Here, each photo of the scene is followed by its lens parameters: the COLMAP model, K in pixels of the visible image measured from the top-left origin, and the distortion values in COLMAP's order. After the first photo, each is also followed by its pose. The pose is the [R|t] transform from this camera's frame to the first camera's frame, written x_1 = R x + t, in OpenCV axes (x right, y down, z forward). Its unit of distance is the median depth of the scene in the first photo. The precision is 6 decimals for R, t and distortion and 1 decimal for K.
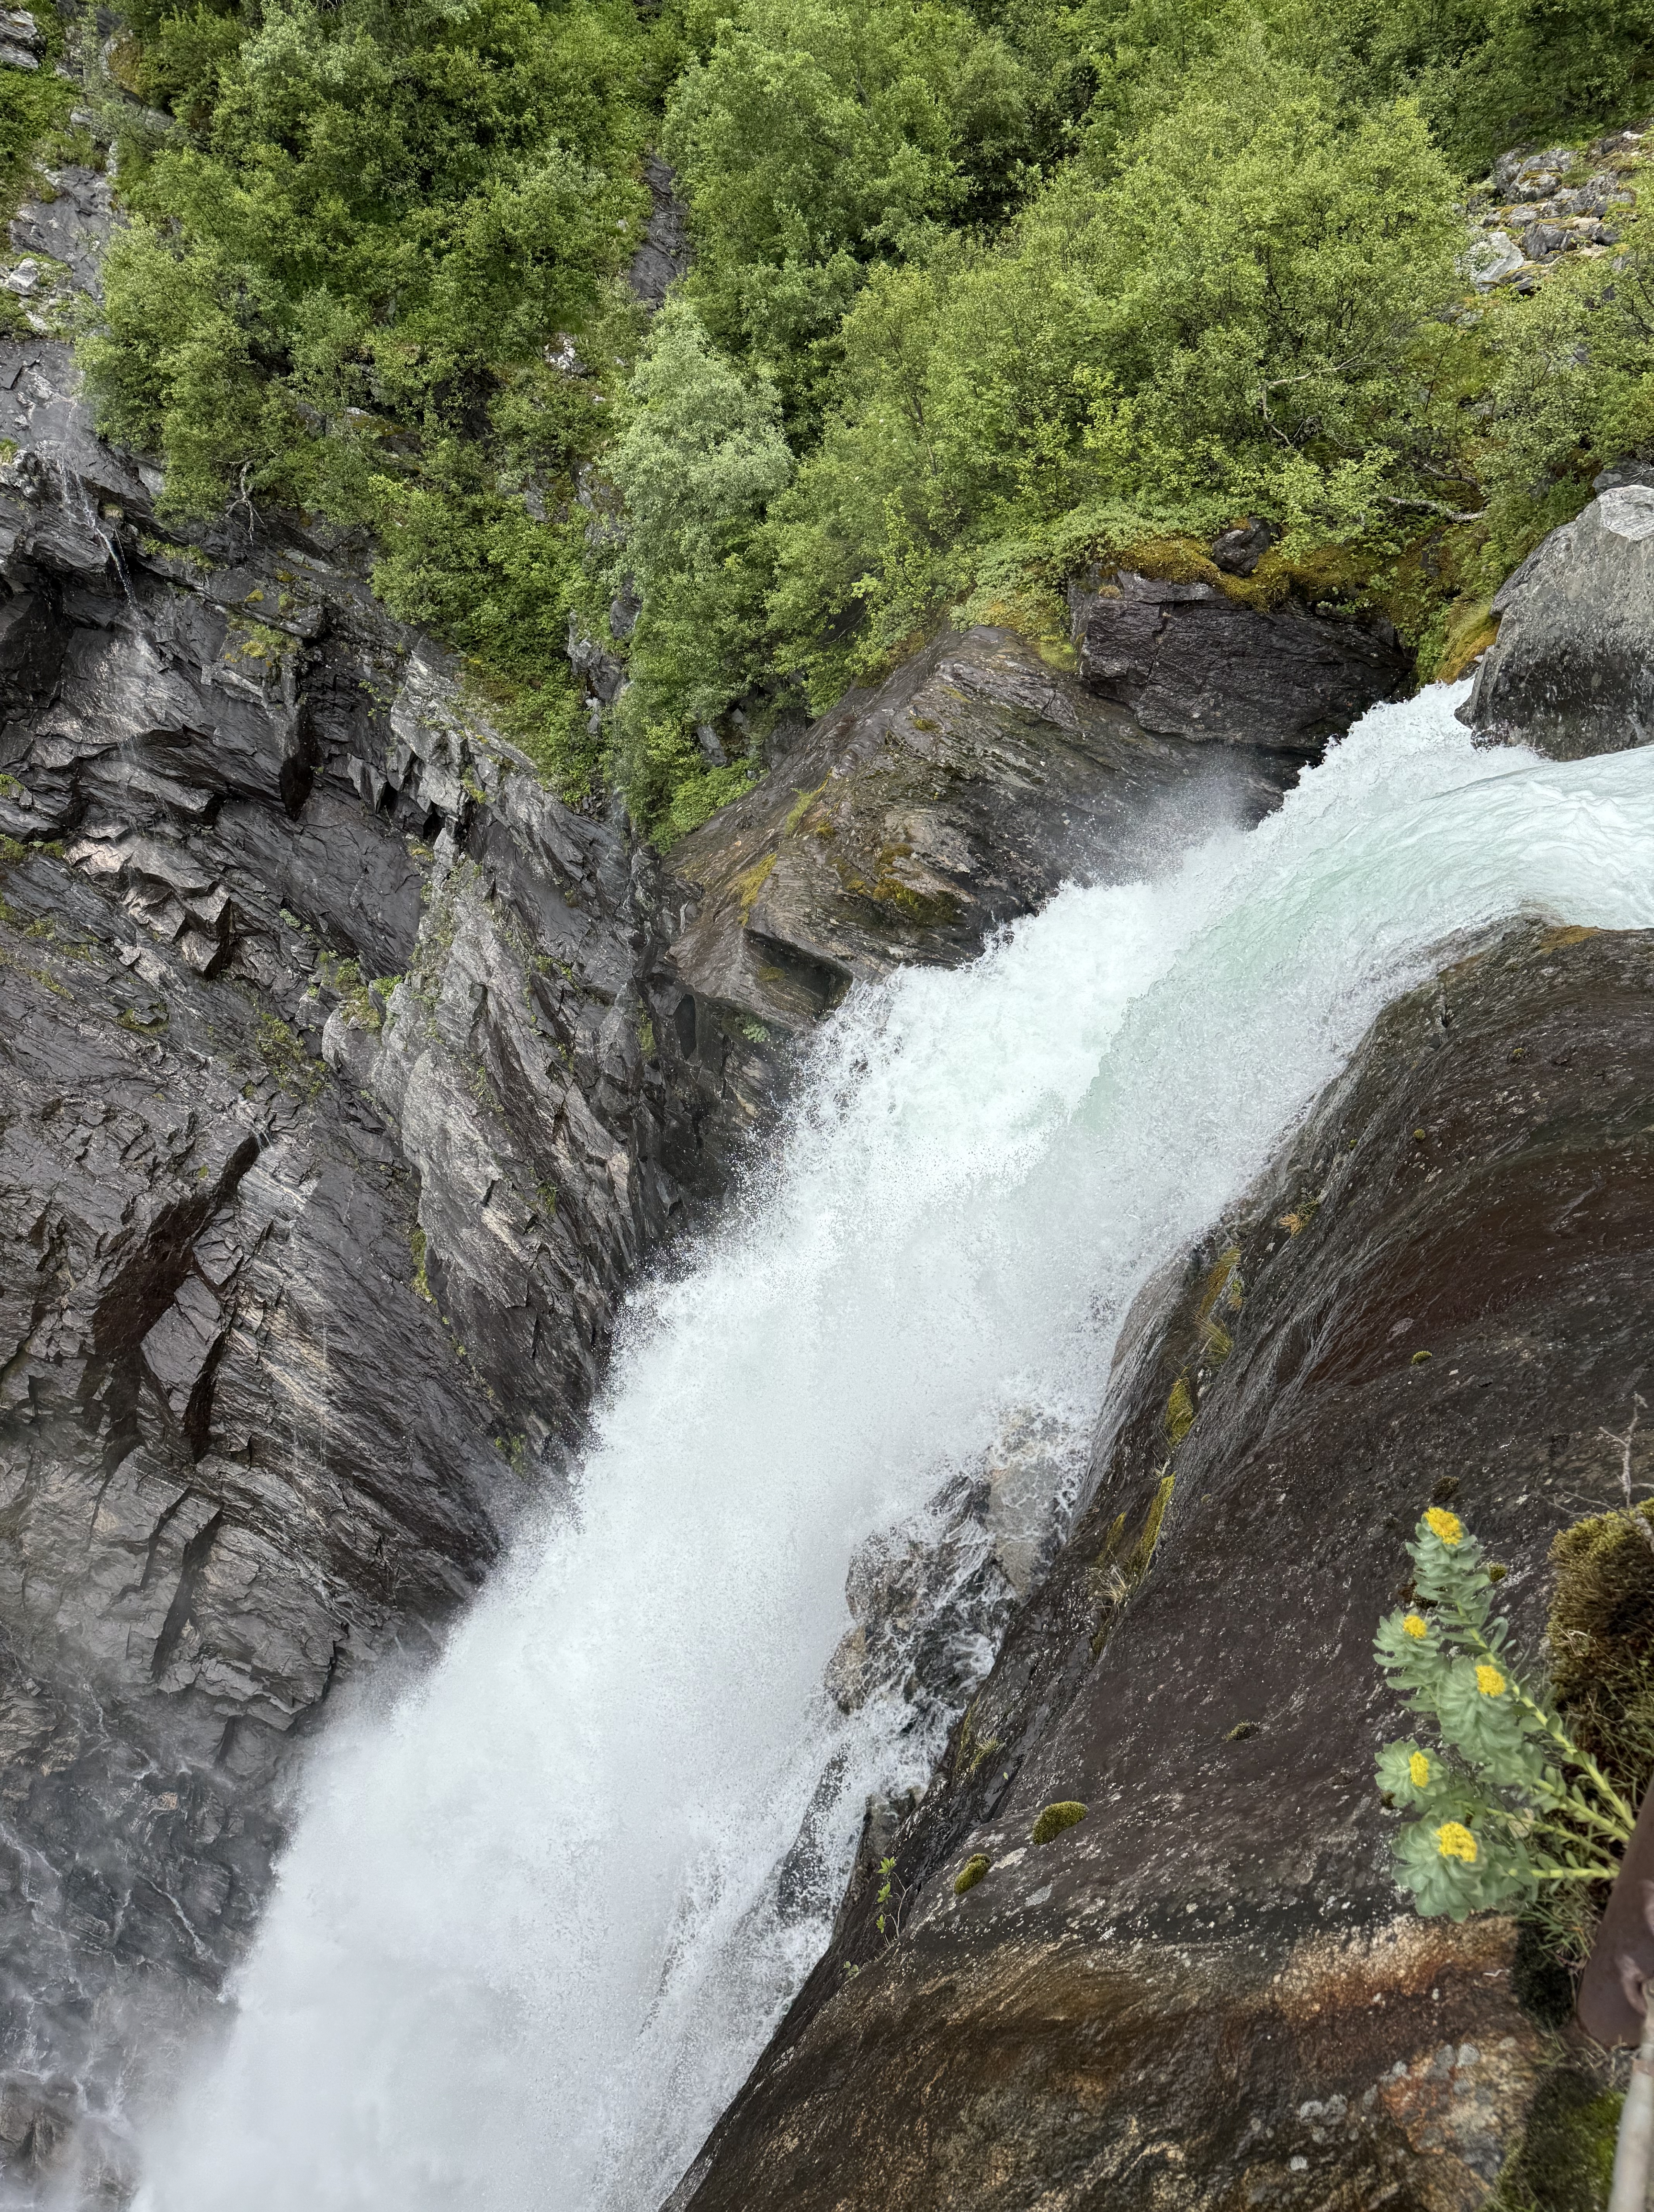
lens RADIAL K [[1434.0, 0, 849.0], [0, 1434.0, 1106.3], [0, 0, 1]] dist [-0.024777, -0.006566]
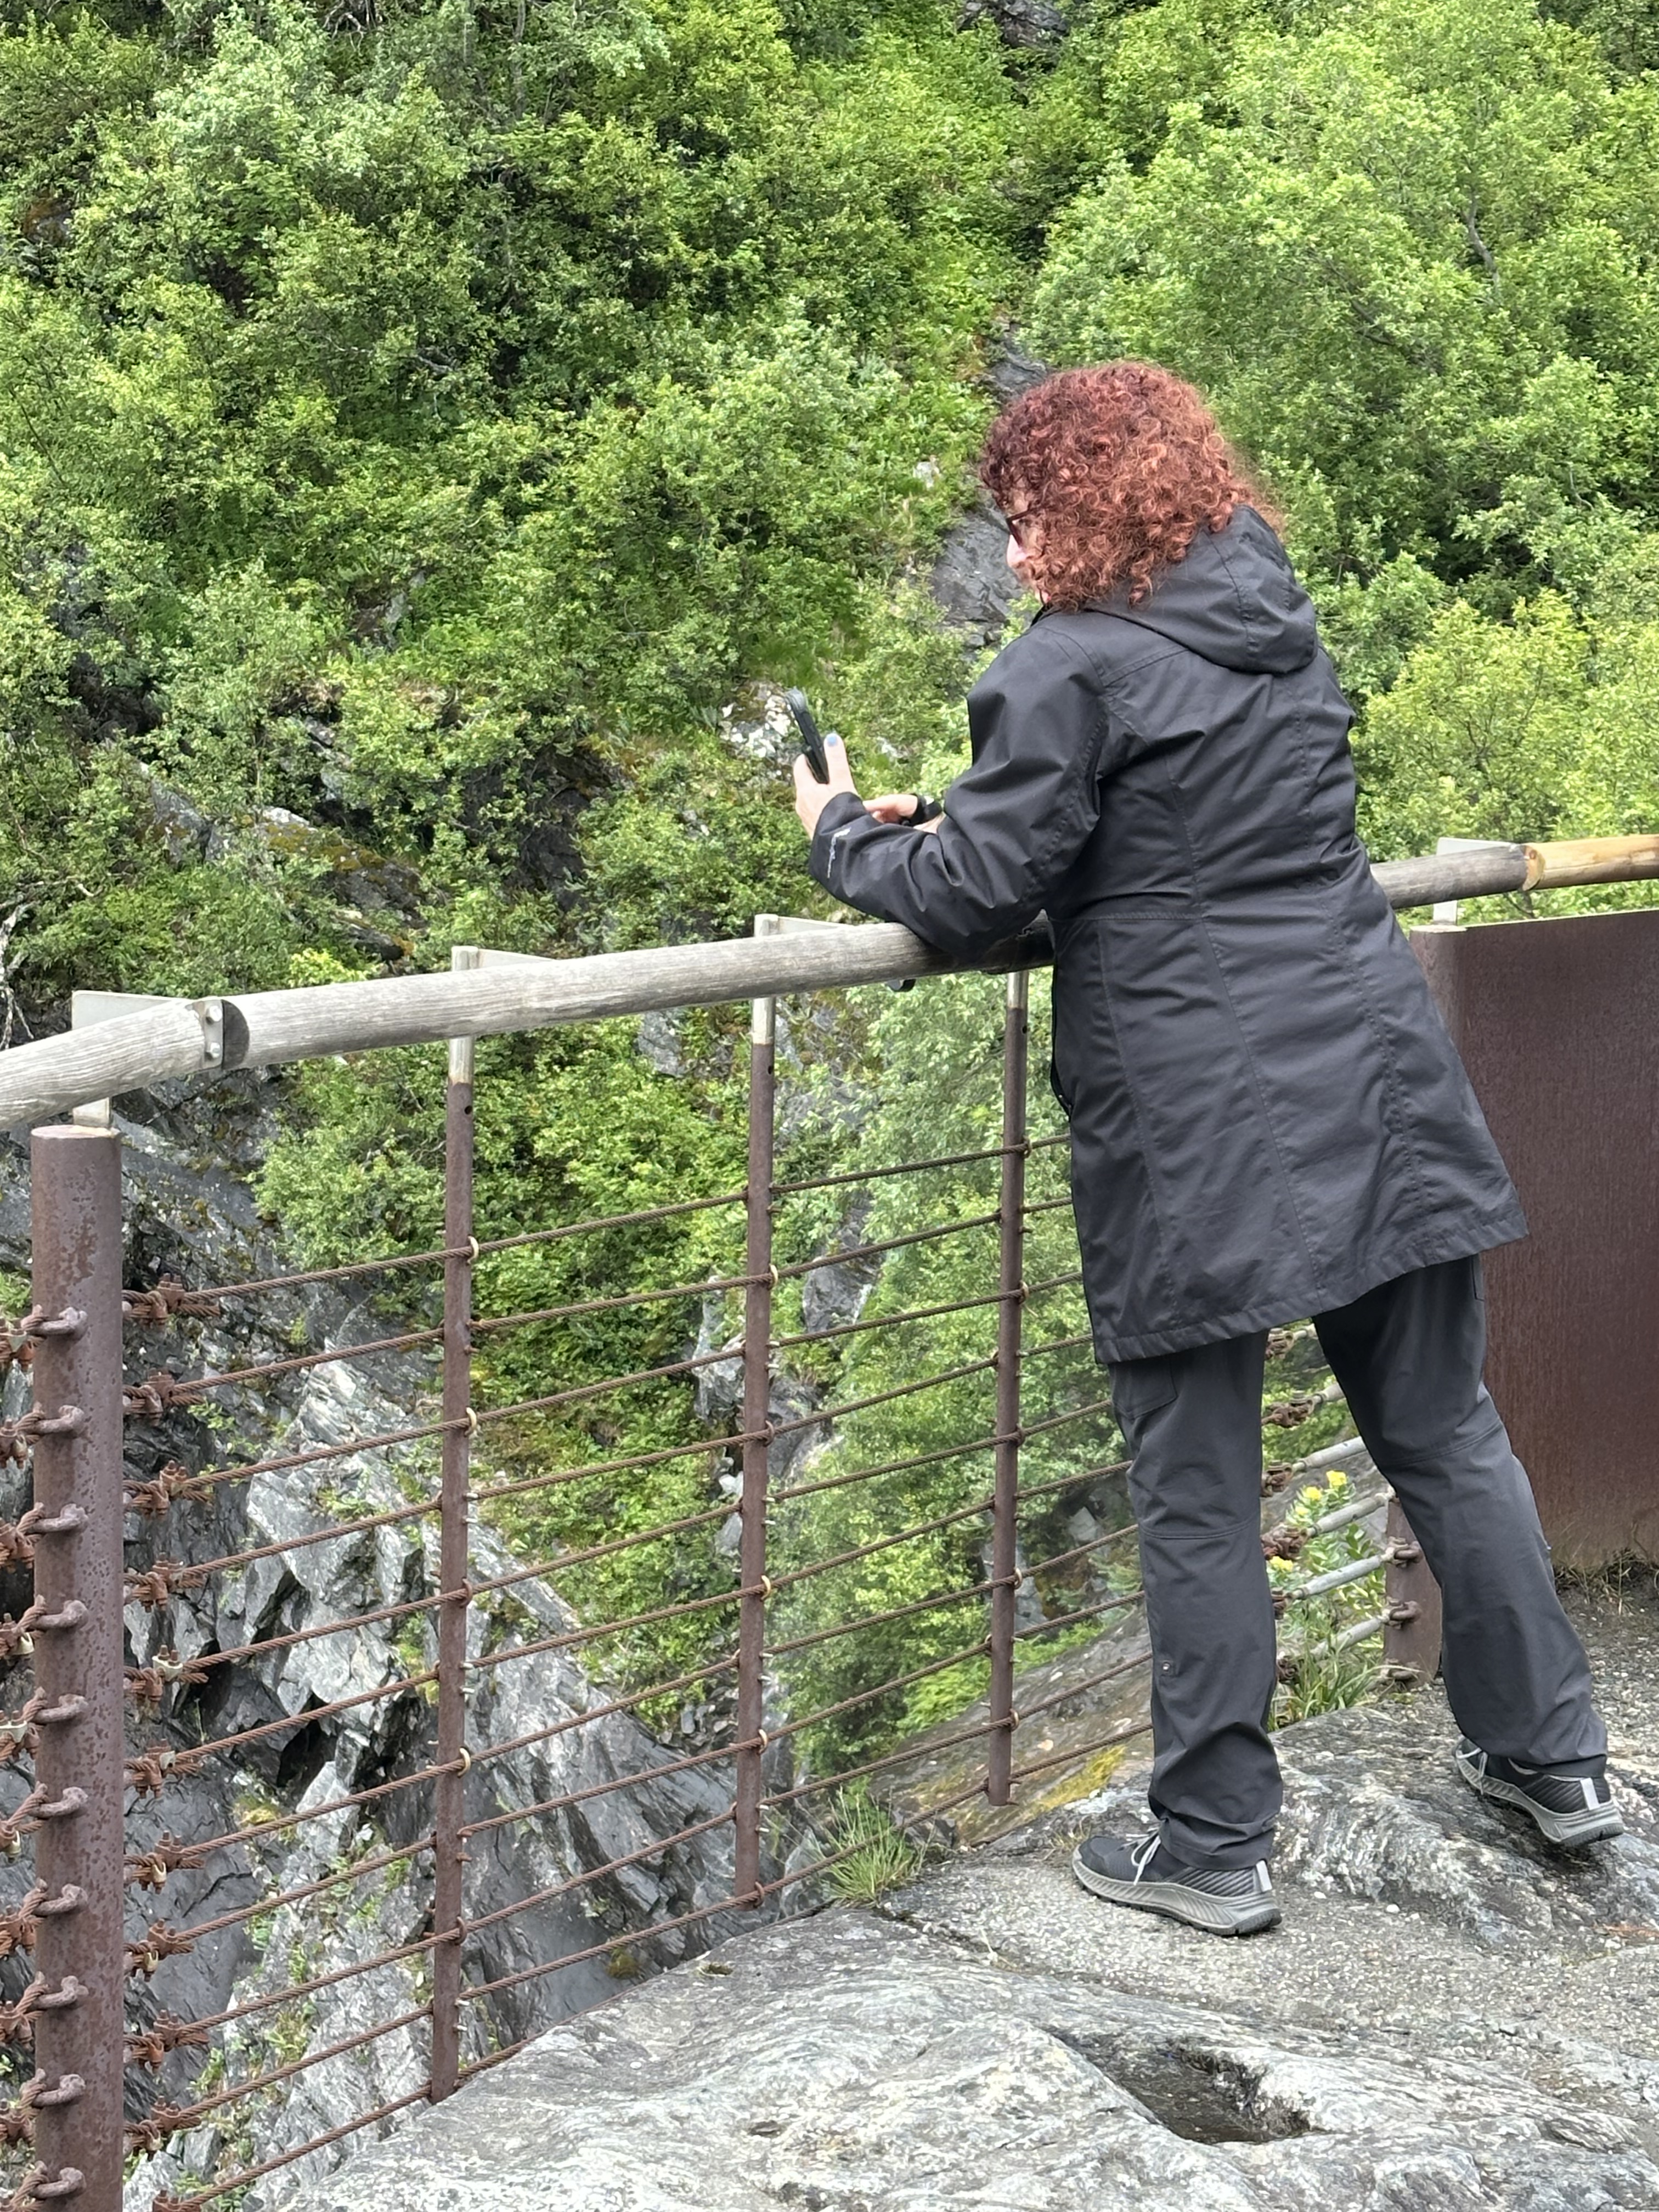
lens RADIAL K [[4449.8, 0, 829.5], [0, 4449.8, 1106.0], [0, 0, 1]] dist [-0.308514, 0.635644]
pose [[0.987341, 0.063202, -0.145474, 0.025943], [-0.114839, 0.917496, -0.380805, 0.097203], [0.109405, 0.392690, 0.913140, -0.201505]]
